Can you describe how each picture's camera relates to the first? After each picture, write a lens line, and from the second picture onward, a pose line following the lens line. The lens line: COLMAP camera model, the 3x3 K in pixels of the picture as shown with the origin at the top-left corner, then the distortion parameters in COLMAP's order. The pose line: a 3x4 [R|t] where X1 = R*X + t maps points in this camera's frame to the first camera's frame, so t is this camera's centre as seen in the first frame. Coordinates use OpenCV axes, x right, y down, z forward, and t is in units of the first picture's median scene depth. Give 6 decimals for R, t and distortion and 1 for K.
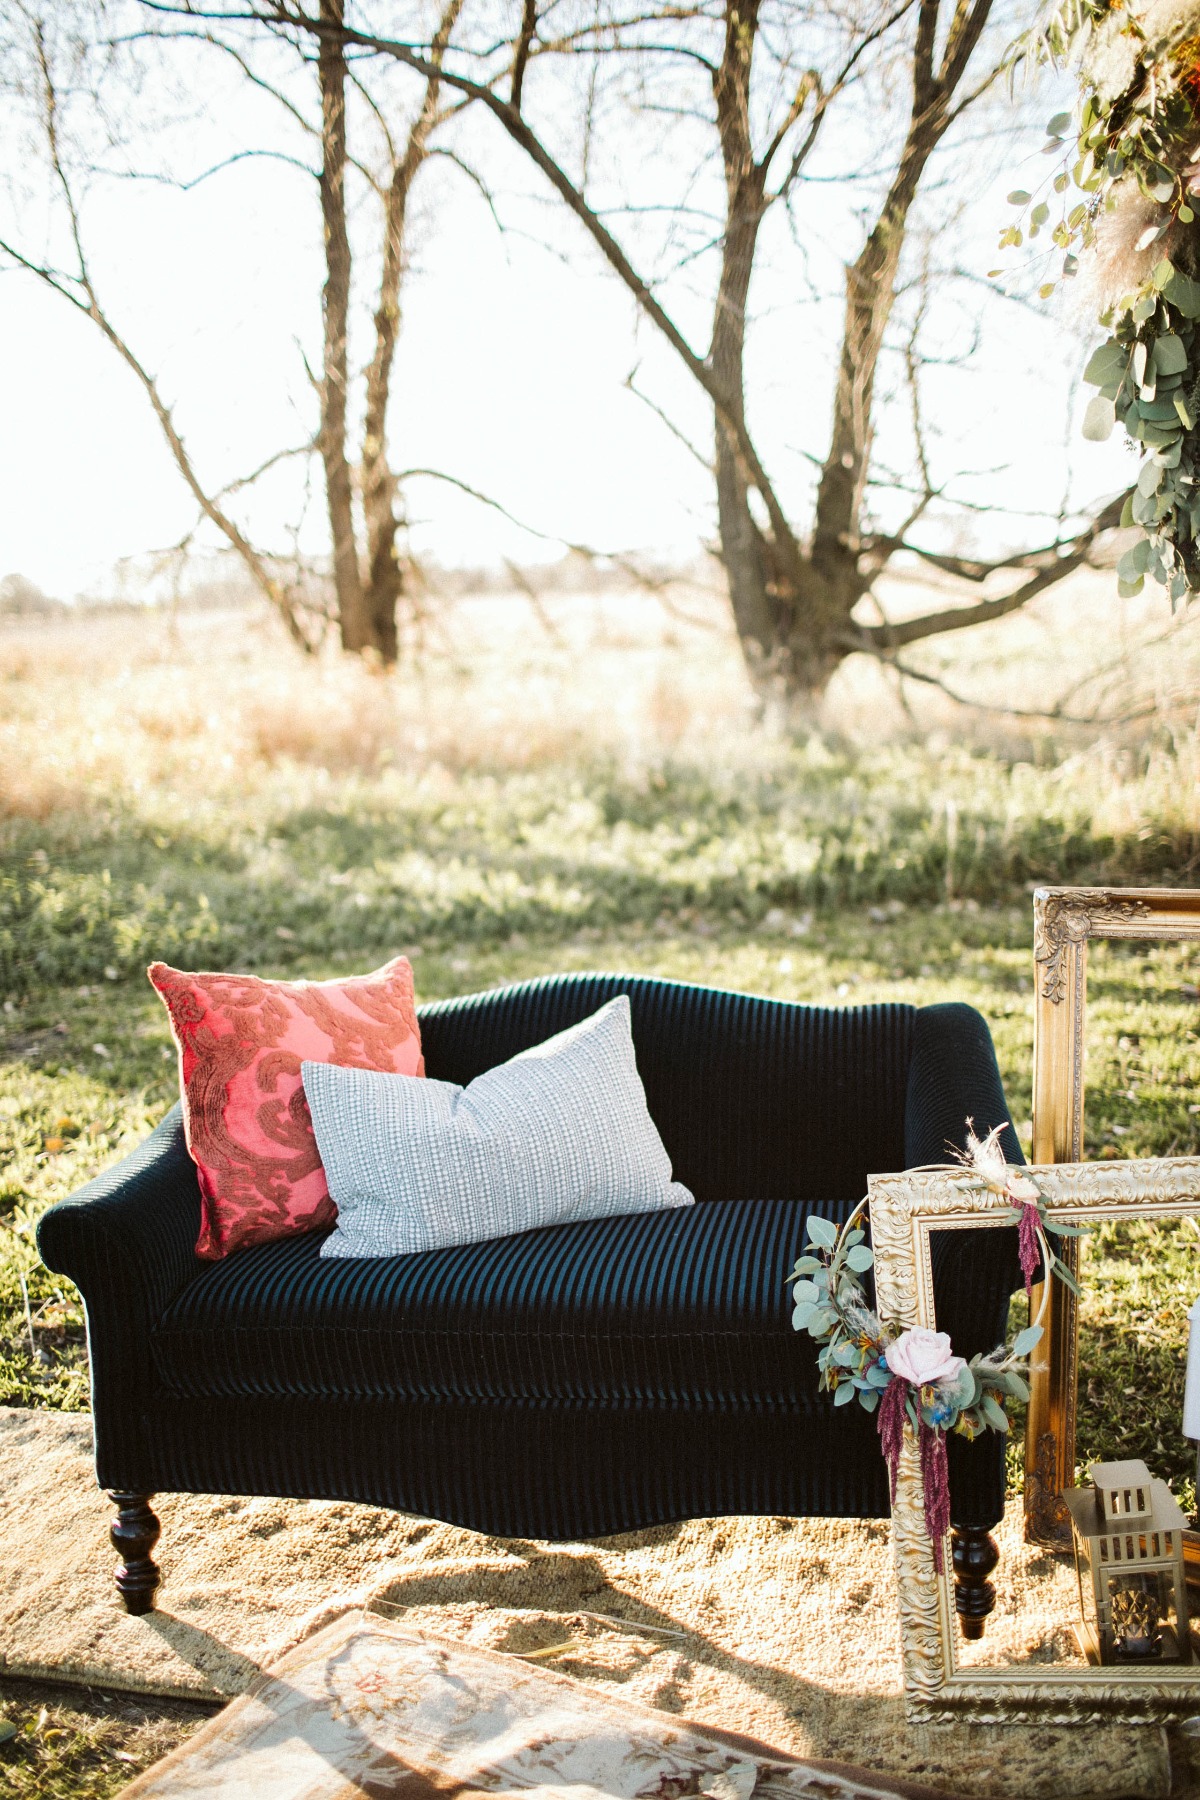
lens RADIAL K [[1716.7, 0, 600.0], [0, 1716.7, 900.0], [0, 0, 1]] dist [-0.105999, 0.131787]
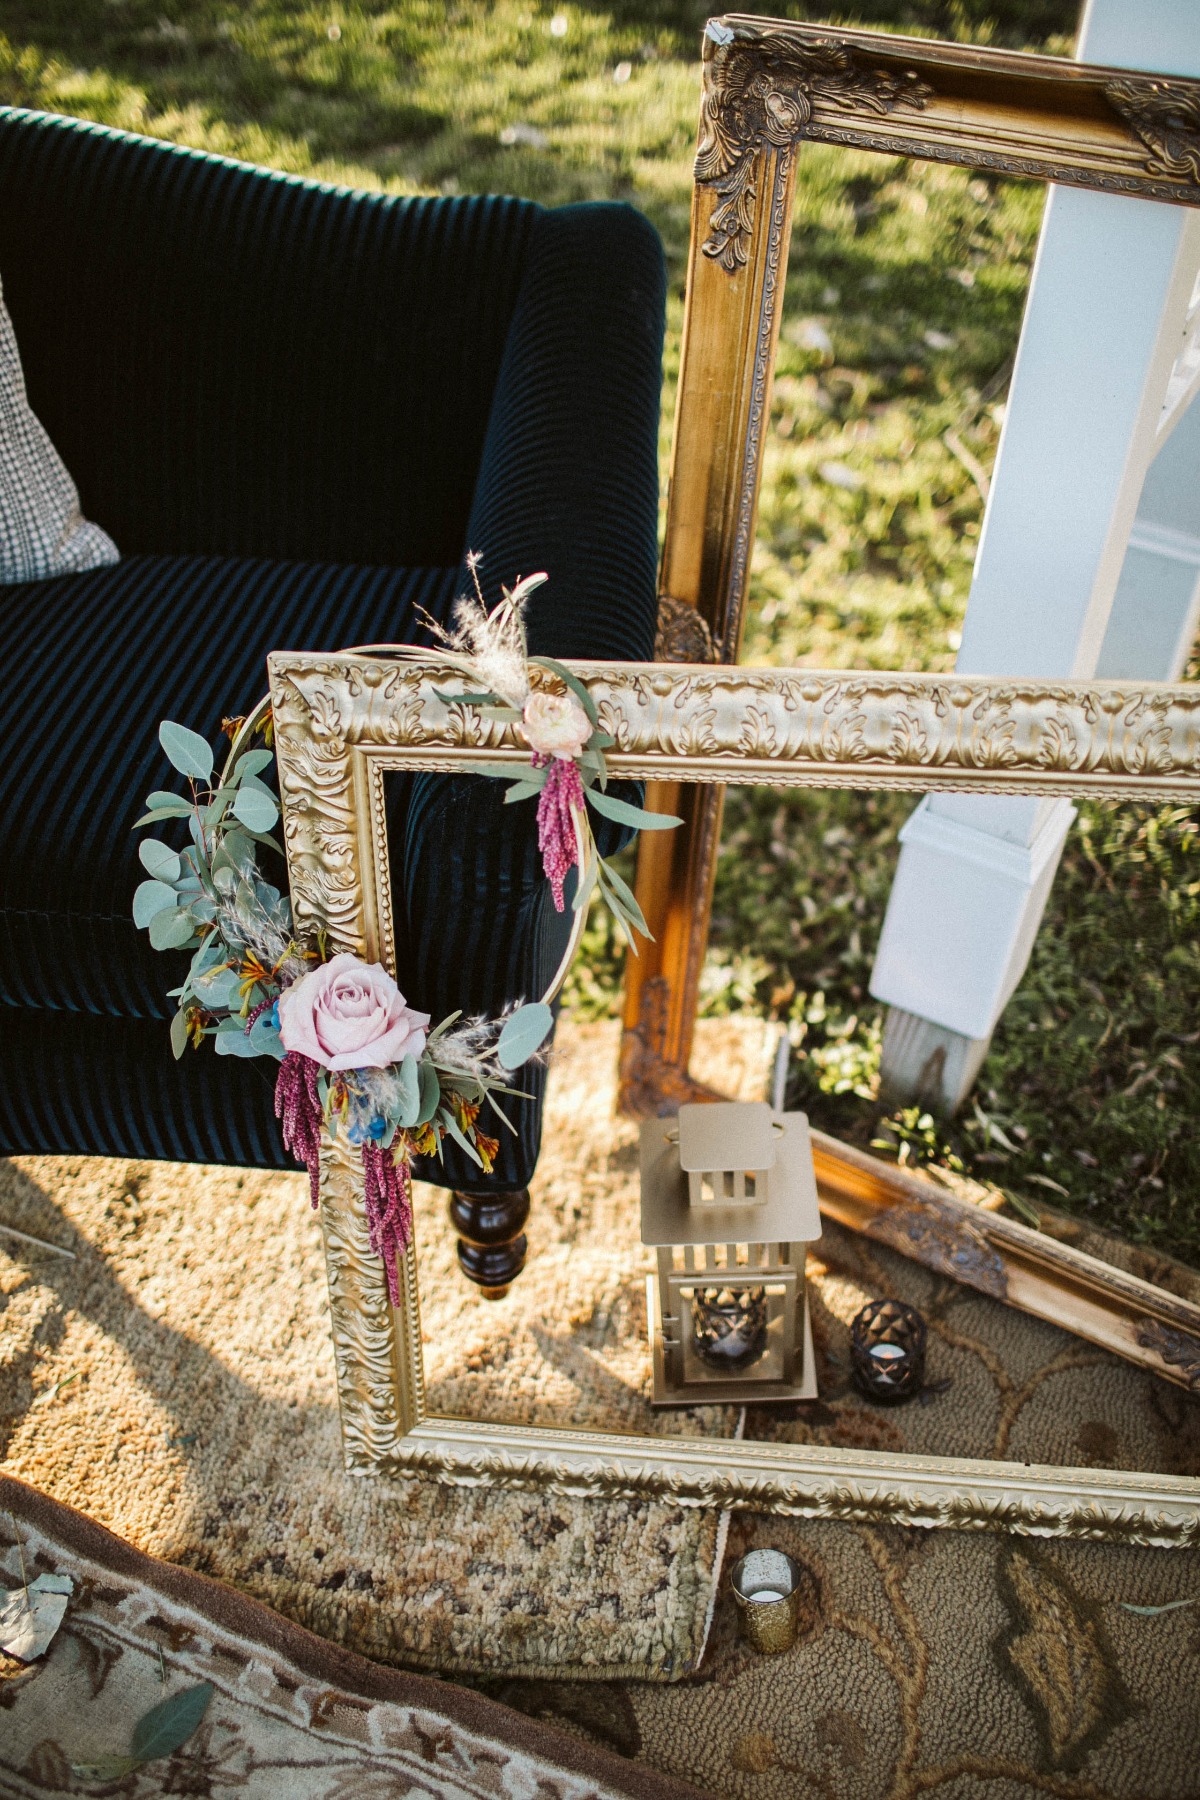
lens RADIAL K [[1716.7, 0, 600.0], [0, 1716.7, 900.0], [0, 0, 1]] dist [-0.105999, 0.131787]
pose [[0.996653, 0.020274, 0.079190, 0.201287], [-0.058422, 0.854248, 0.516573, -0.038319], [-0.057175, -0.519471, 0.852573, 0.498204]]
